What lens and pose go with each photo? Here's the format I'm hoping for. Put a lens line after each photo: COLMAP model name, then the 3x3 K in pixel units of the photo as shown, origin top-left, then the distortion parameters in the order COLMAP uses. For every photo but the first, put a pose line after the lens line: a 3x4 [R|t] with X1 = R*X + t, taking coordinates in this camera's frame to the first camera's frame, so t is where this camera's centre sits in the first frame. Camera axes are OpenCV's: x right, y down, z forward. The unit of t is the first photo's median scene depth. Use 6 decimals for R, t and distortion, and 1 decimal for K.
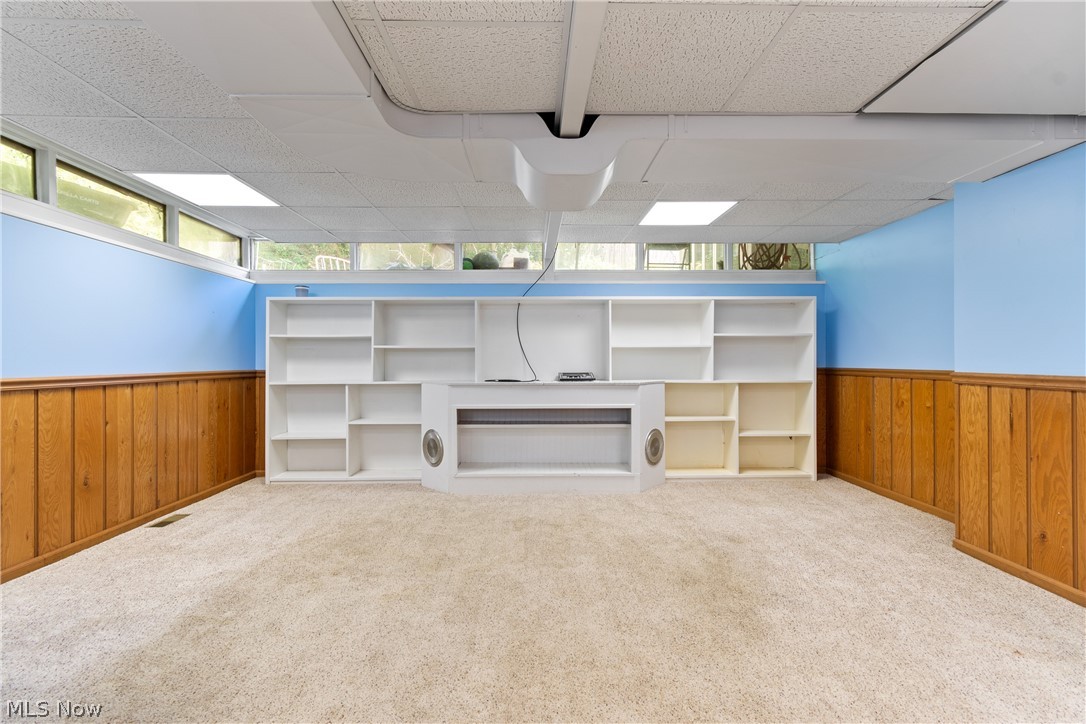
lens RADIAL K [[477.7, 0, 543.0], [0, 477.7, 362.0], [0, 0, 1]] dist [0.001011, 0.000087]
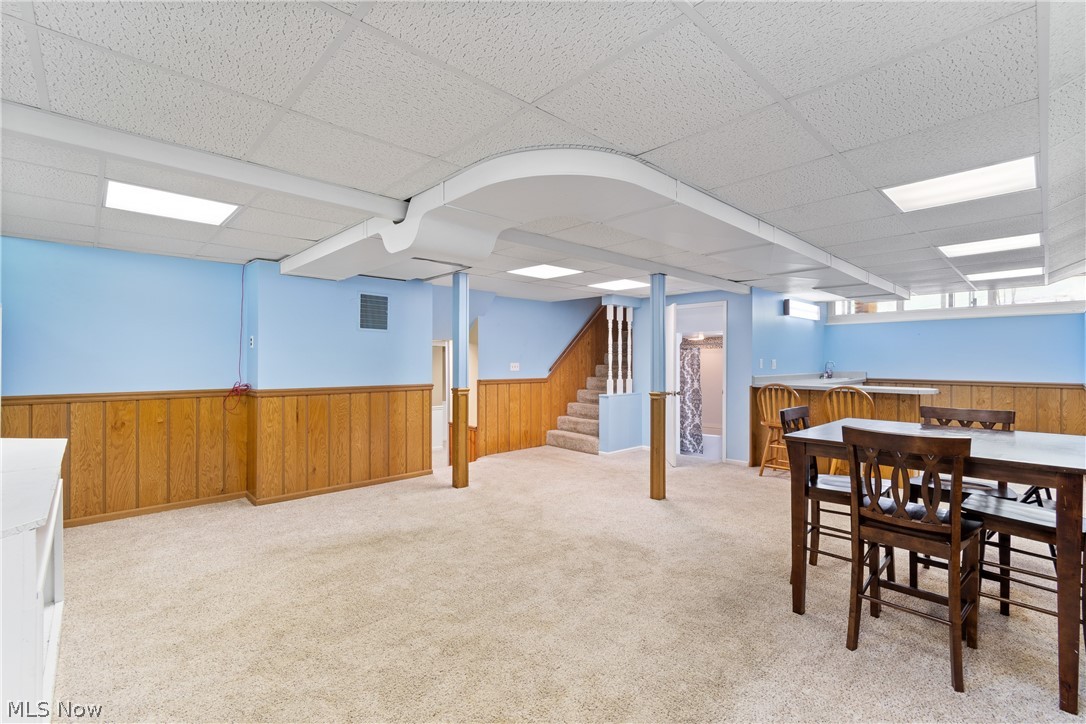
lens RADIAL K [[477.7, 0, 543.0], [0, 477.7, 362.0], [0, 0, 1]] dist [0.001011, 0.000087]
pose [[-0.678974, 0.000441, 0.734163, -0.925259], [0.003612, 0.999990, 0.002739, -0.071910], [-0.734154, 0.004512, -0.678968, 1.466447]]
